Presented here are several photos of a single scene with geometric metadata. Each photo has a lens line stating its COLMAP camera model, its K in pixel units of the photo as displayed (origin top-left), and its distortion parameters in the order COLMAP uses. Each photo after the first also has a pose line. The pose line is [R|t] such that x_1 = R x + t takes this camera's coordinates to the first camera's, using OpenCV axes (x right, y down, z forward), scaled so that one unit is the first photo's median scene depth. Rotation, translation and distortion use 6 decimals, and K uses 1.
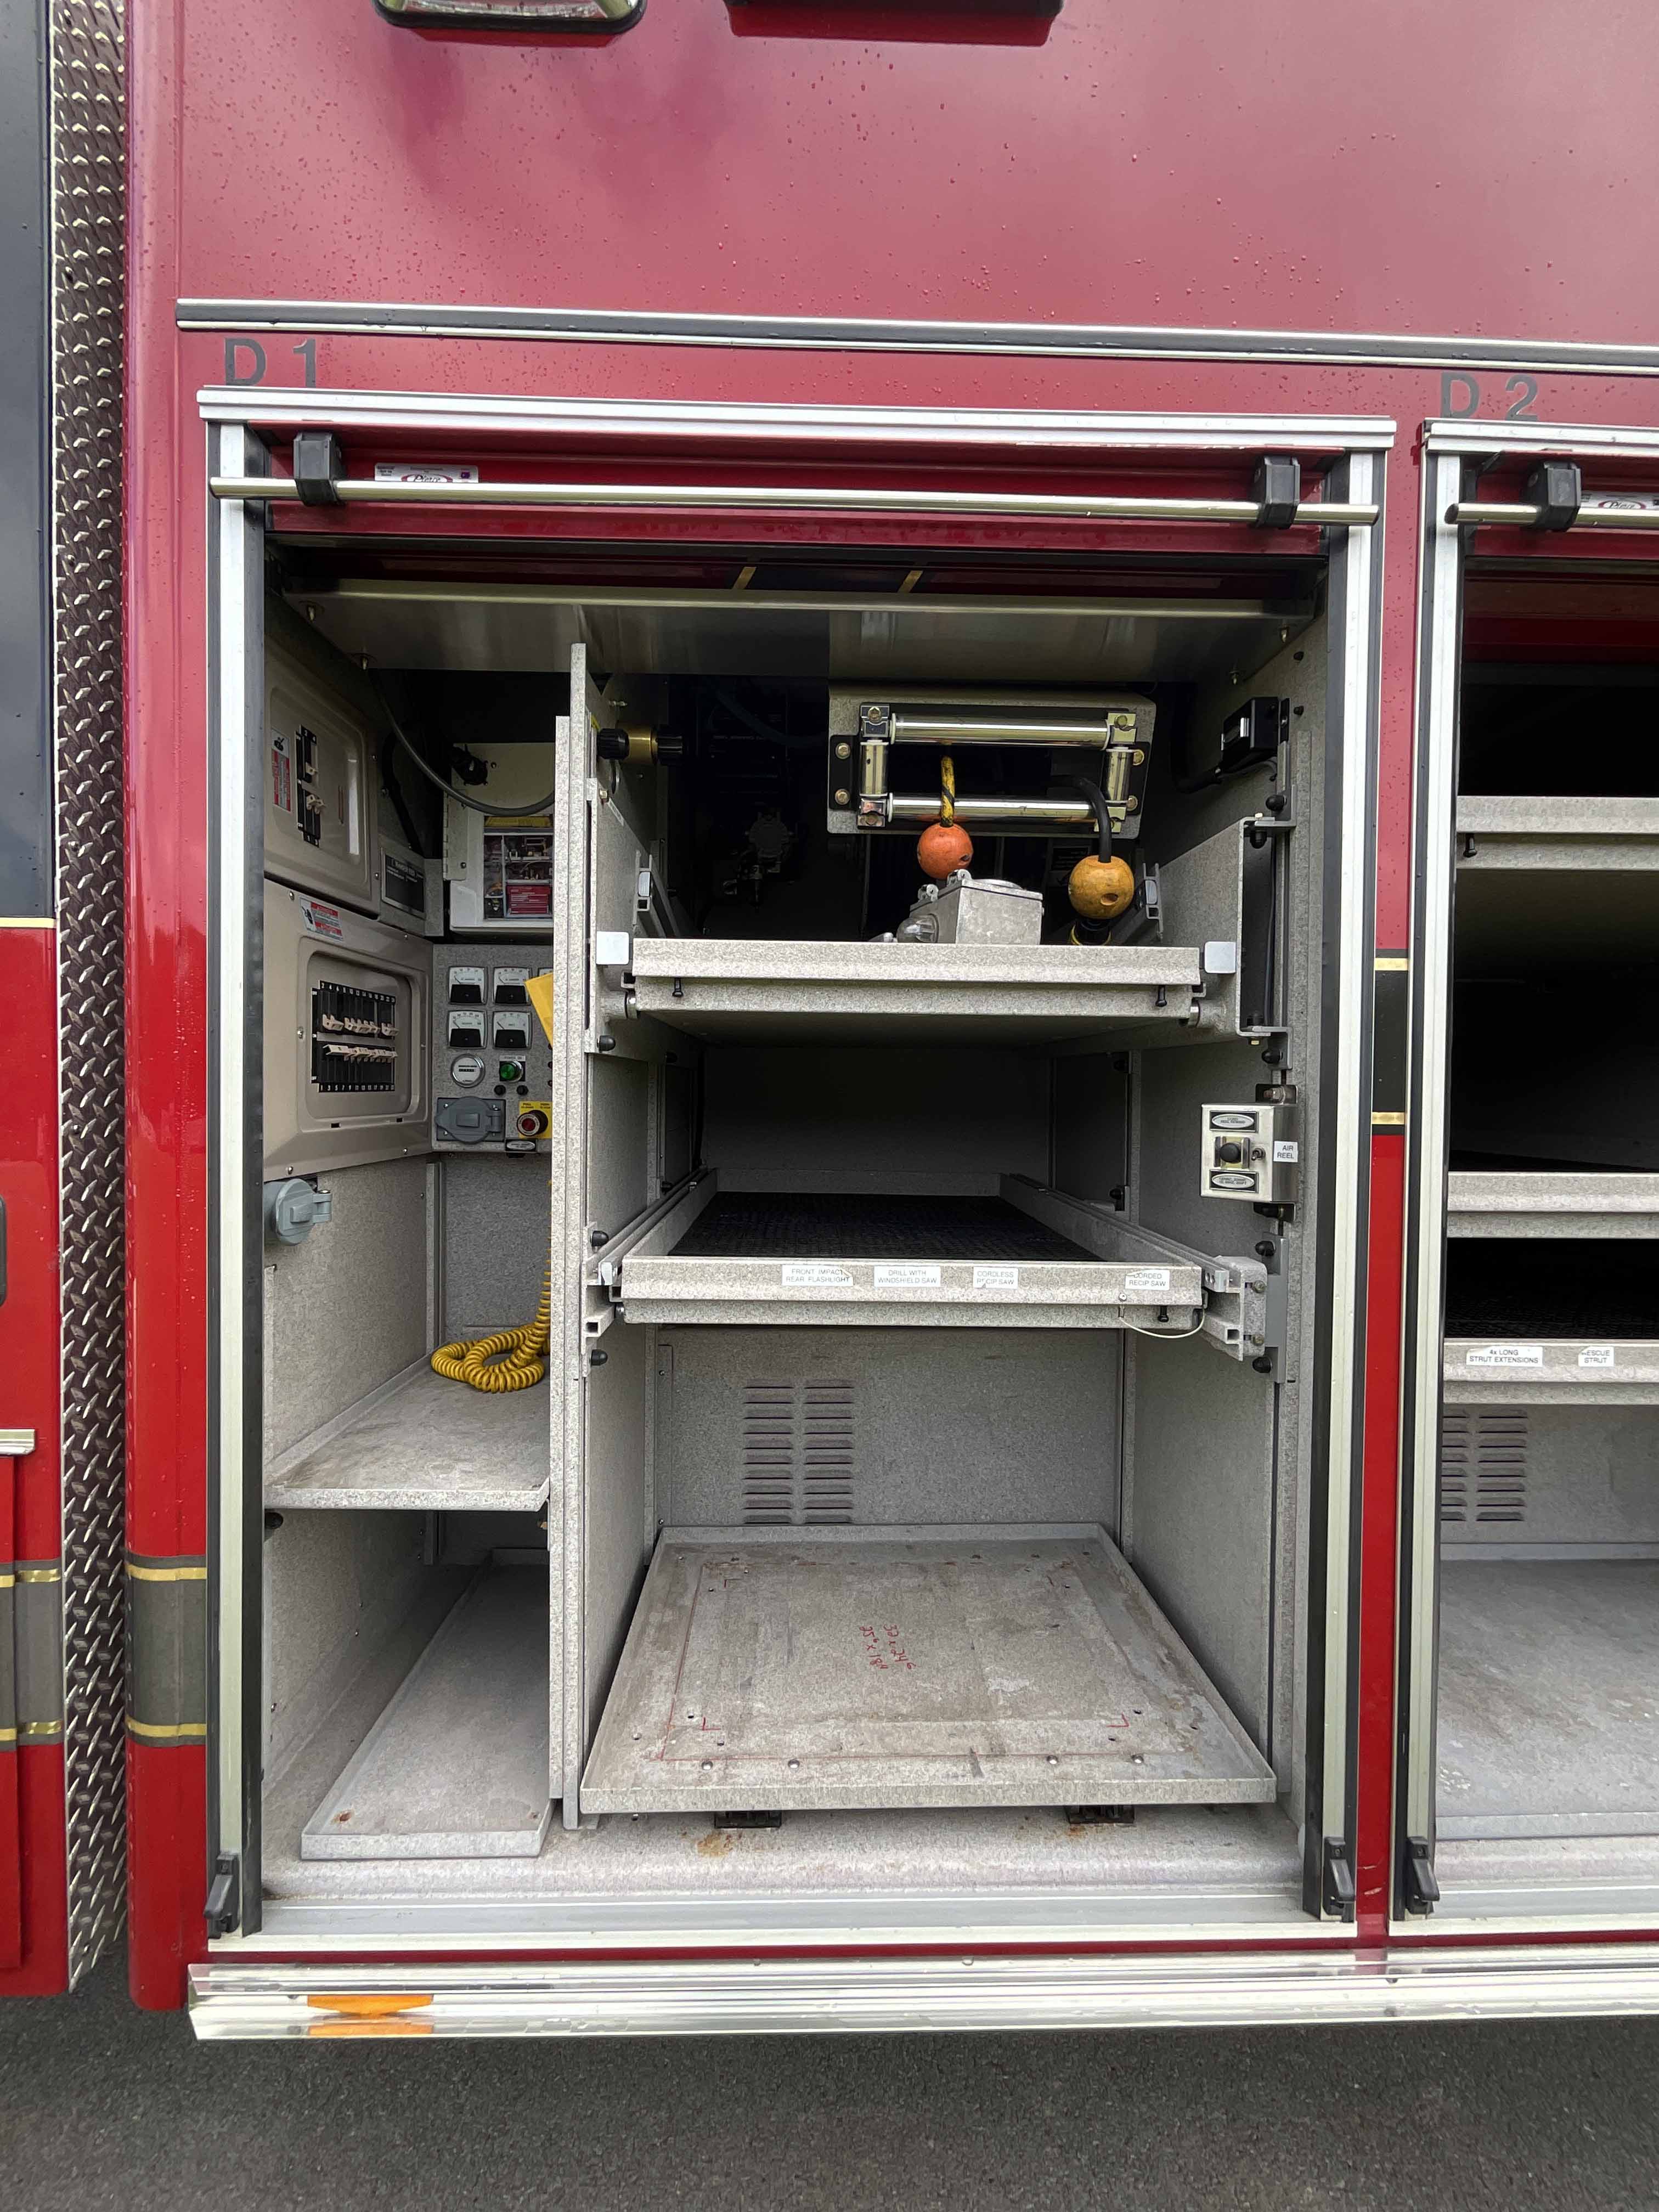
lens RADIAL K [[893.4, 0, 828.3], [0, 893.4, 1102.4], [0, 0, 1]] dist [0.001904, -0.001896]
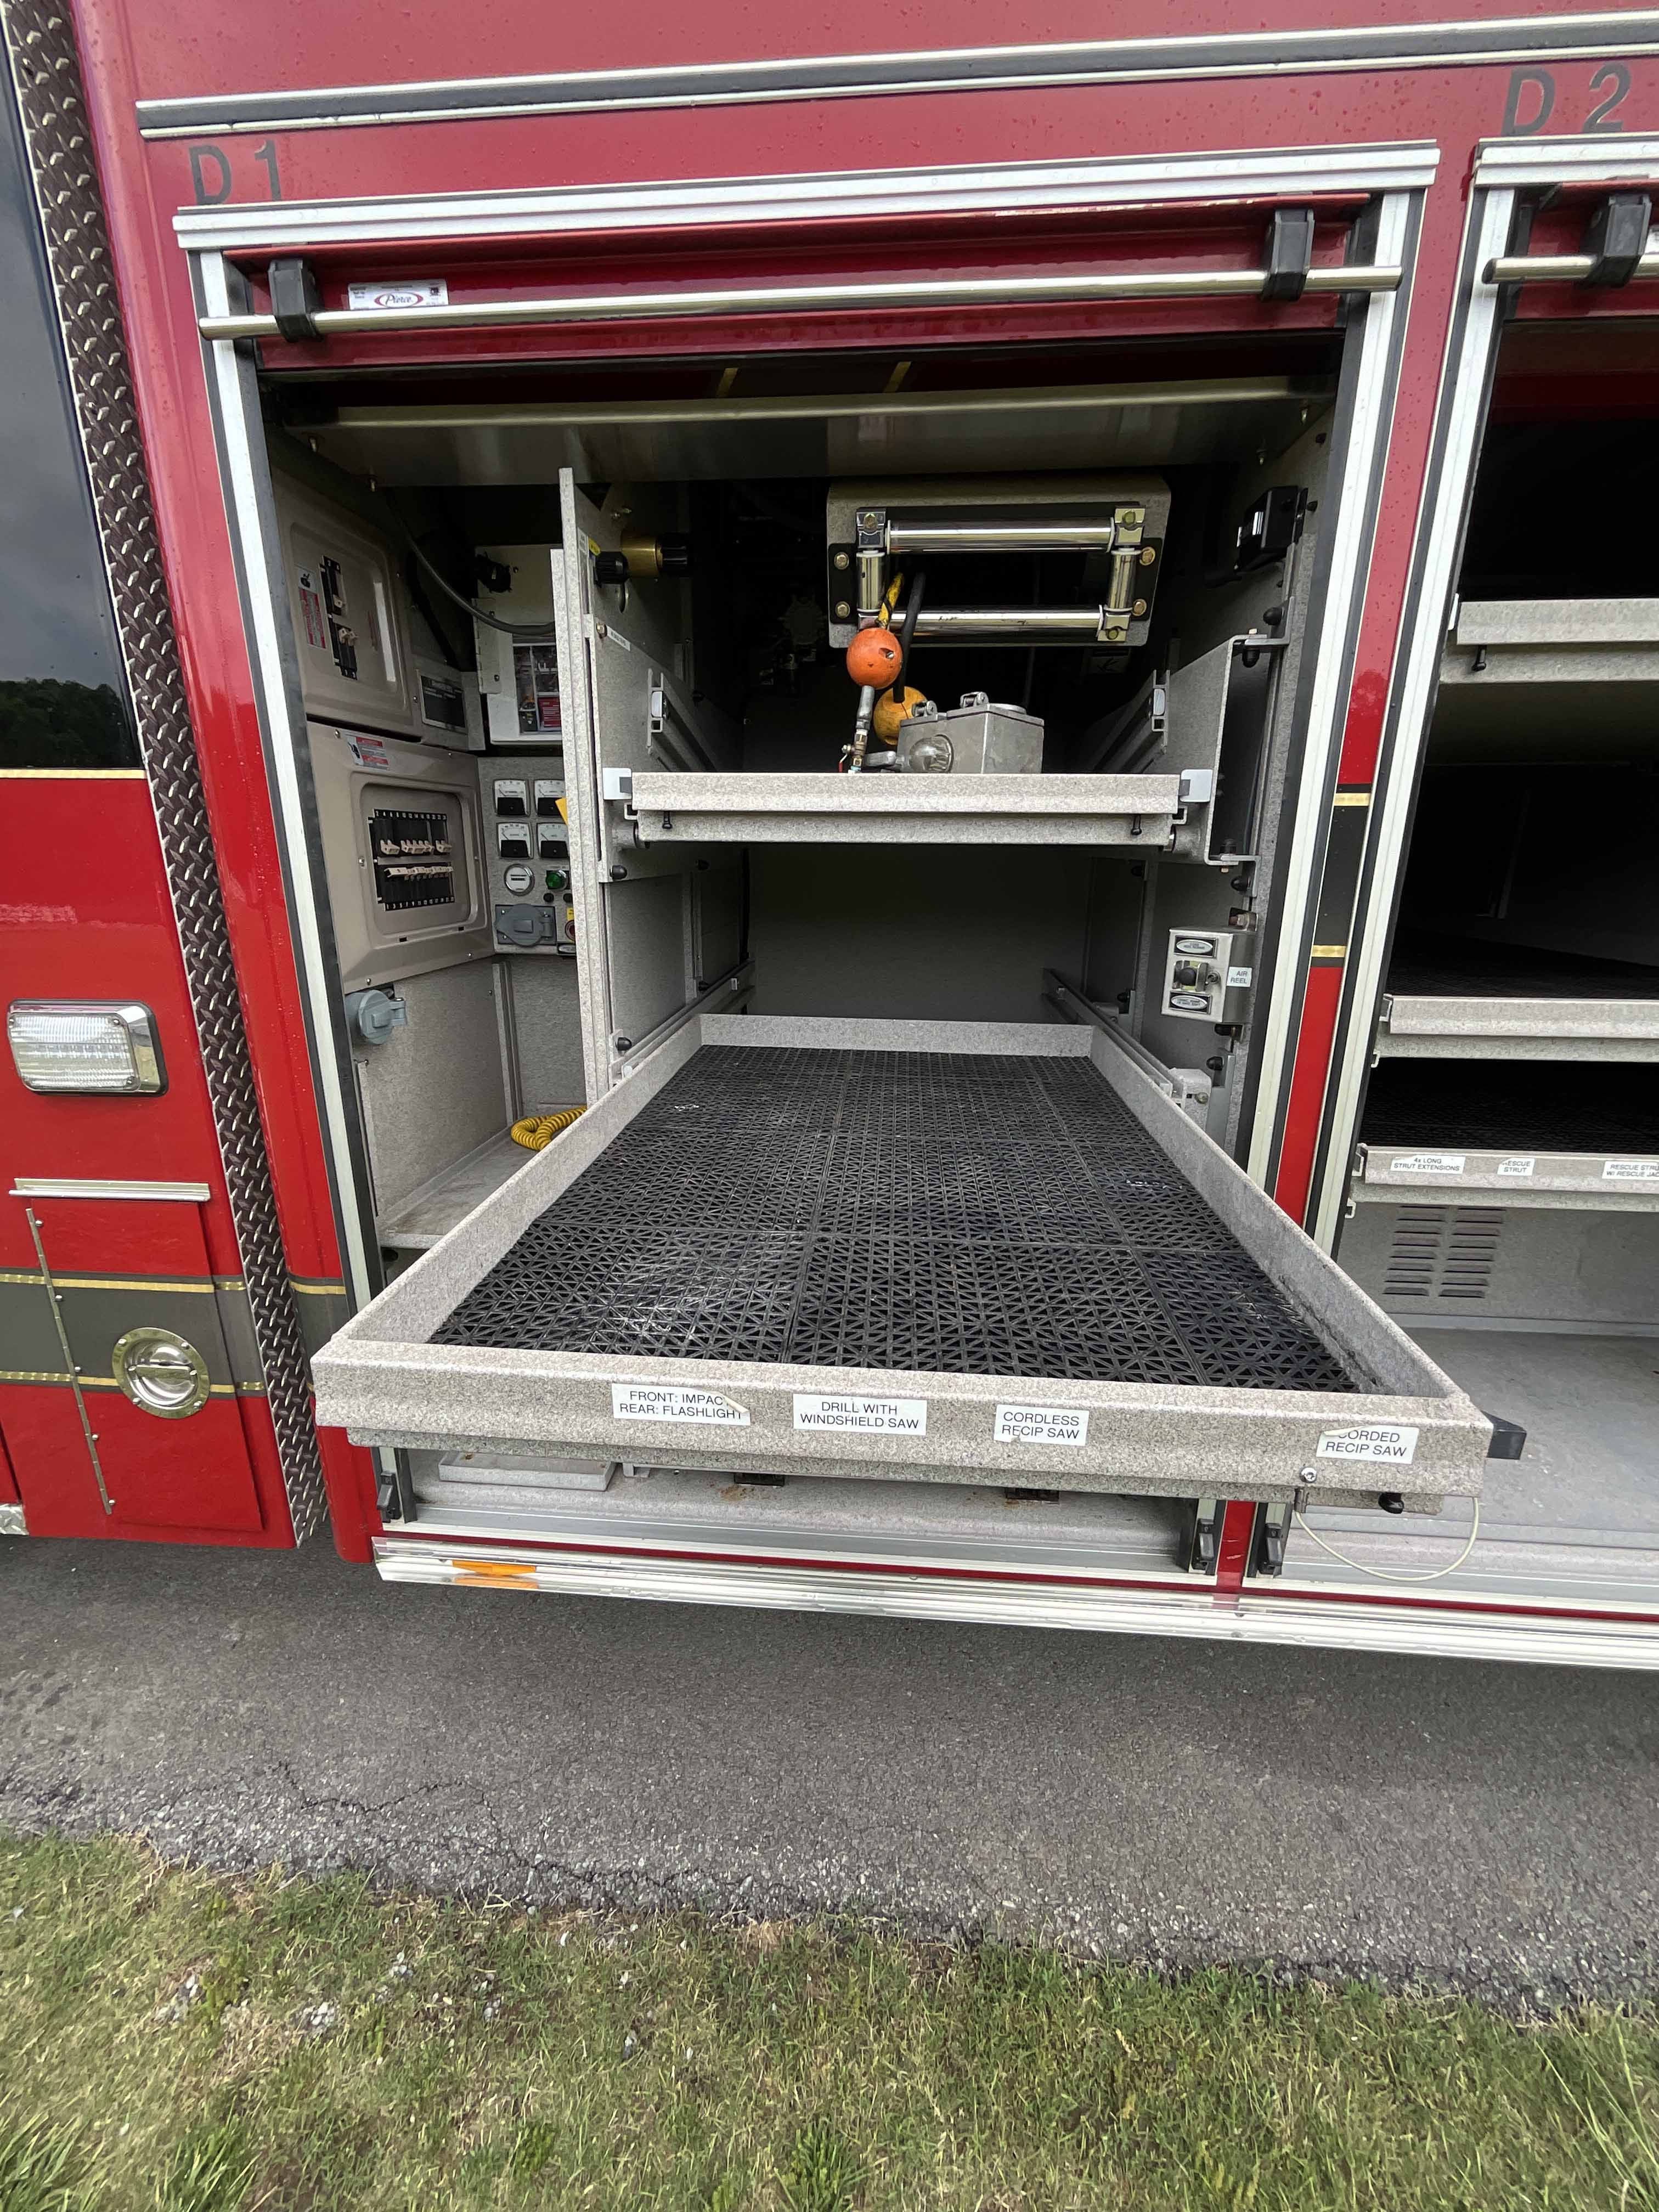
lens RADIAL K [[893.4, 0, 828.0], [0, 893.4, 1101.6], [0, 0, 1]] dist [0.001904, -0.001896]
pose [[0.994519, 0.024659, -0.101603, 0.134285], [0.002142, 0.966780, 0.255600, -0.076056], [0.104531, -0.254417, 0.961429, -0.123073]]
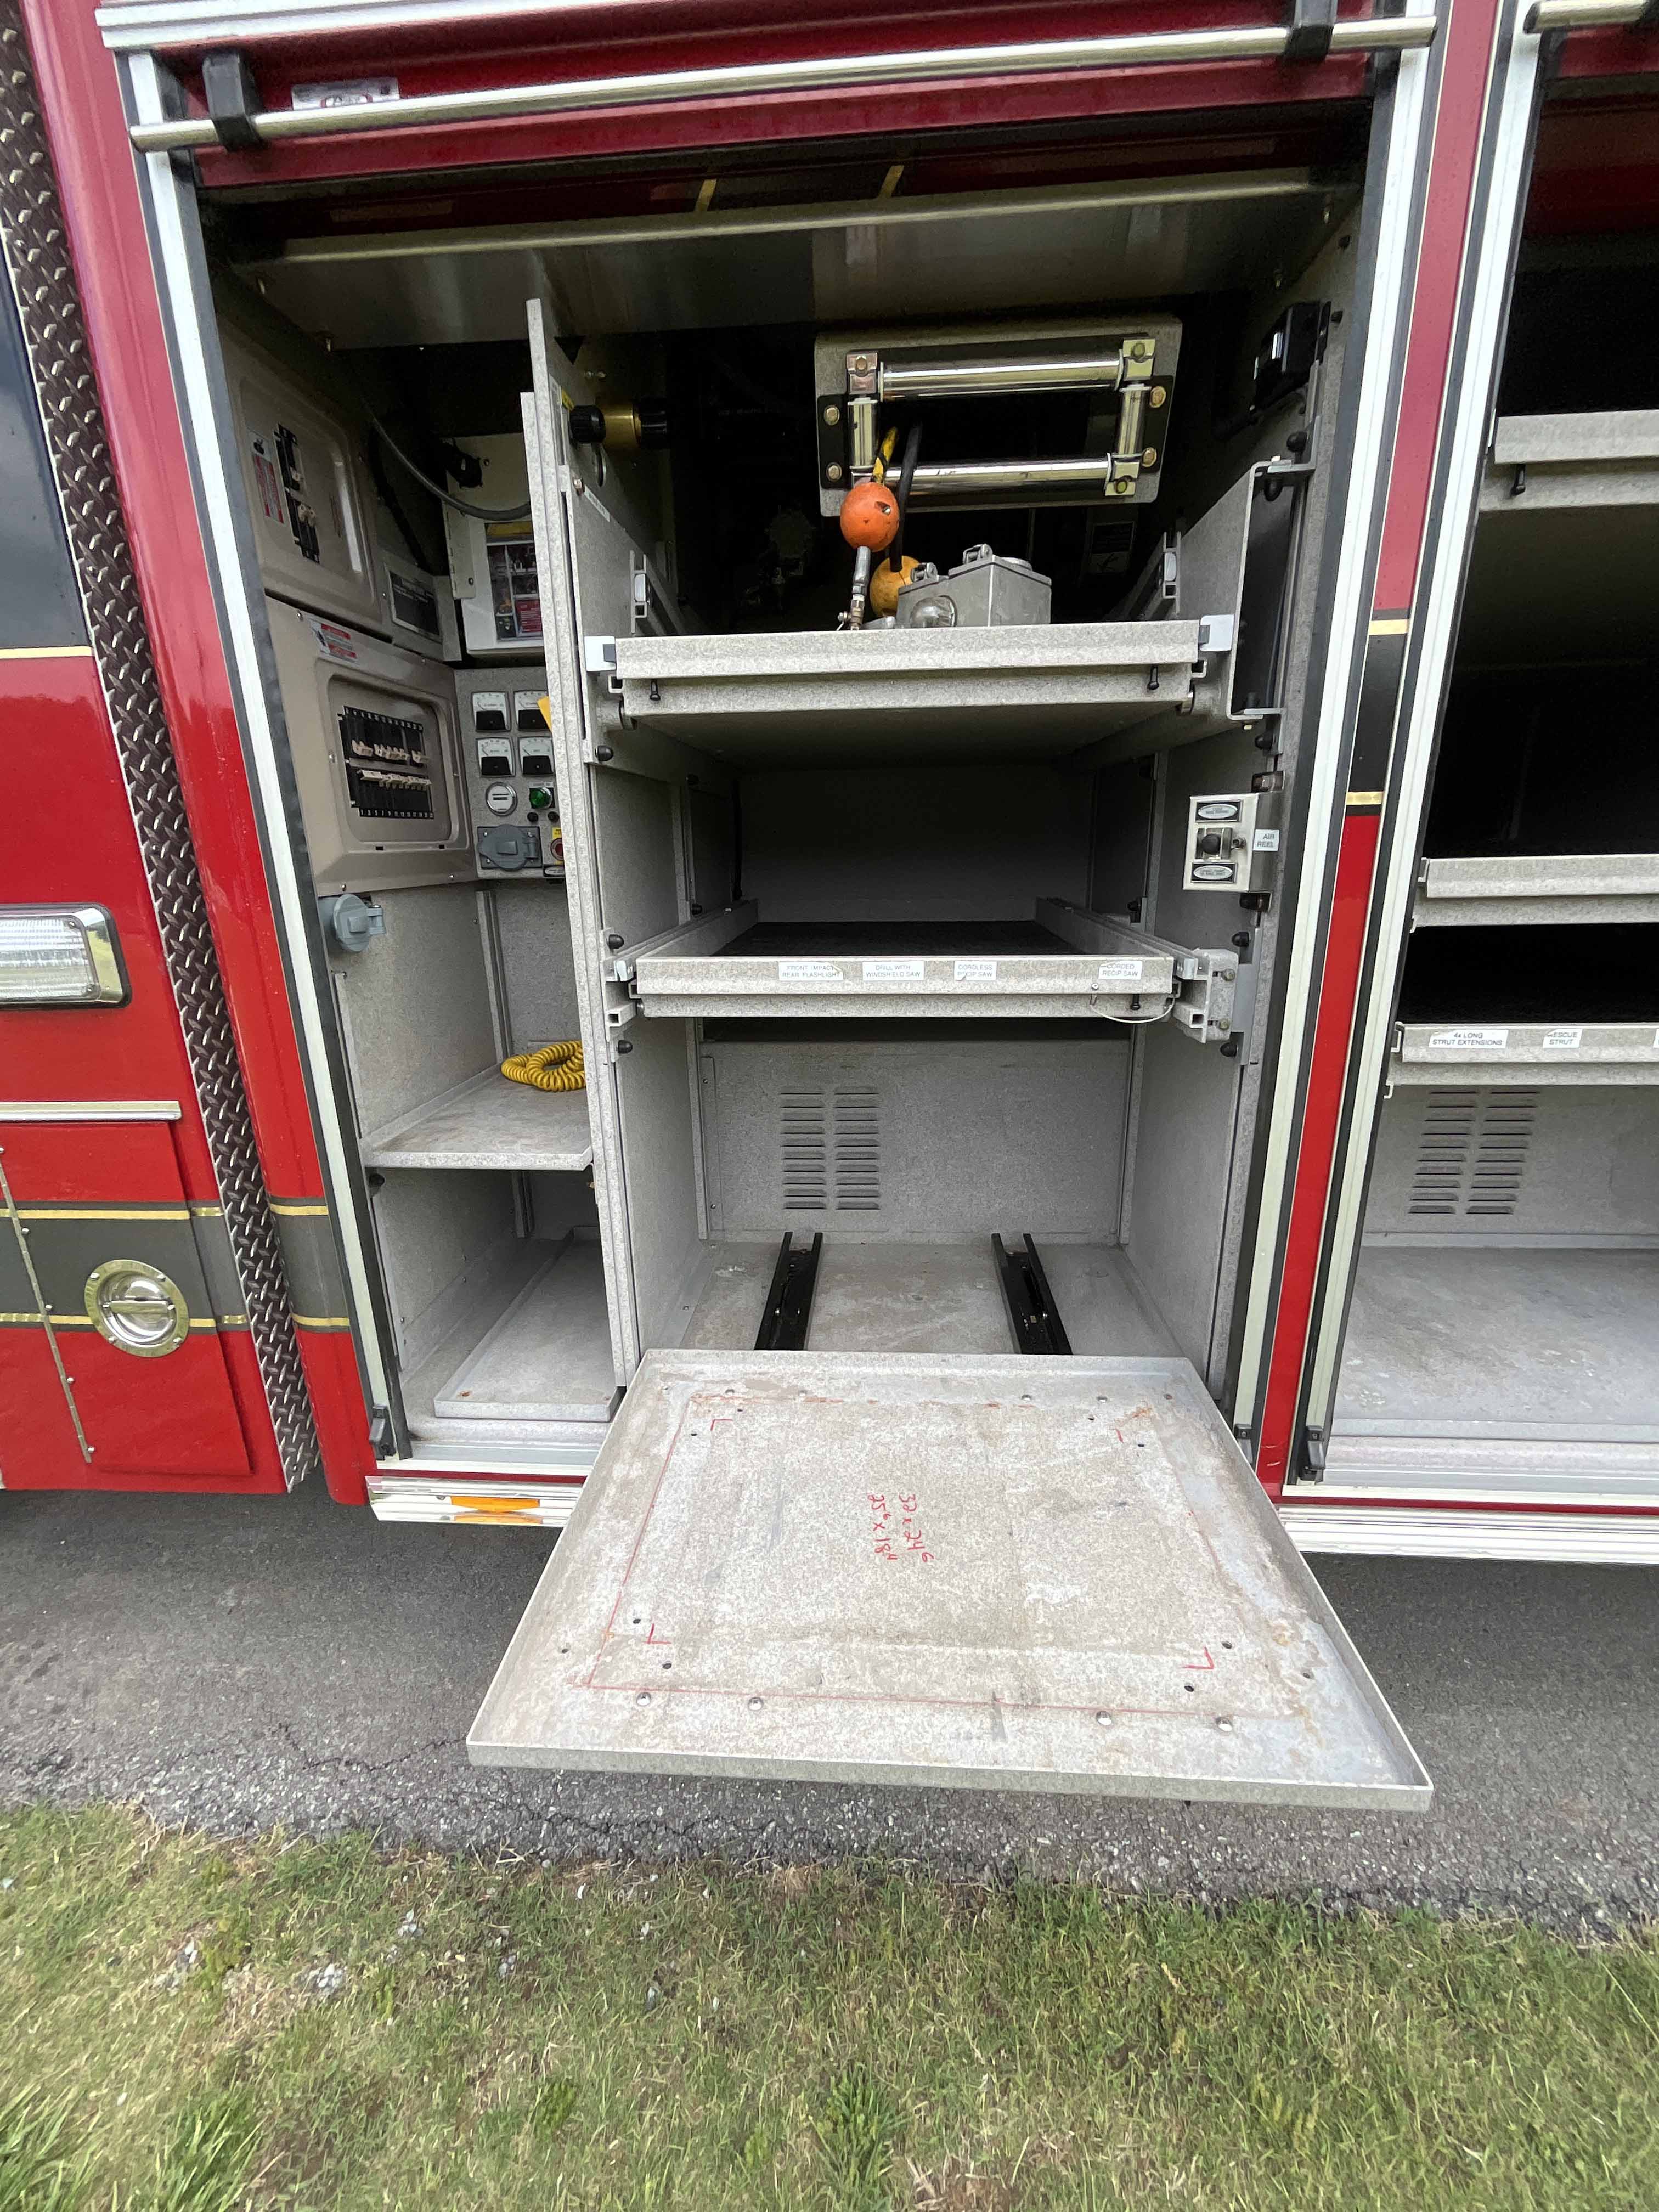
lens RADIAL K [[893.4, 0, 827.9], [0, 893.4, 1100.6], [0, 0, 1]] dist [0.001904, -0.001896]
pose [[0.995295, -0.002957, -0.096844, 0.115475], [0.028315, 0.964774, 0.261550, 0.060969], [0.092659, -0.263062, 0.960319, -0.094892]]
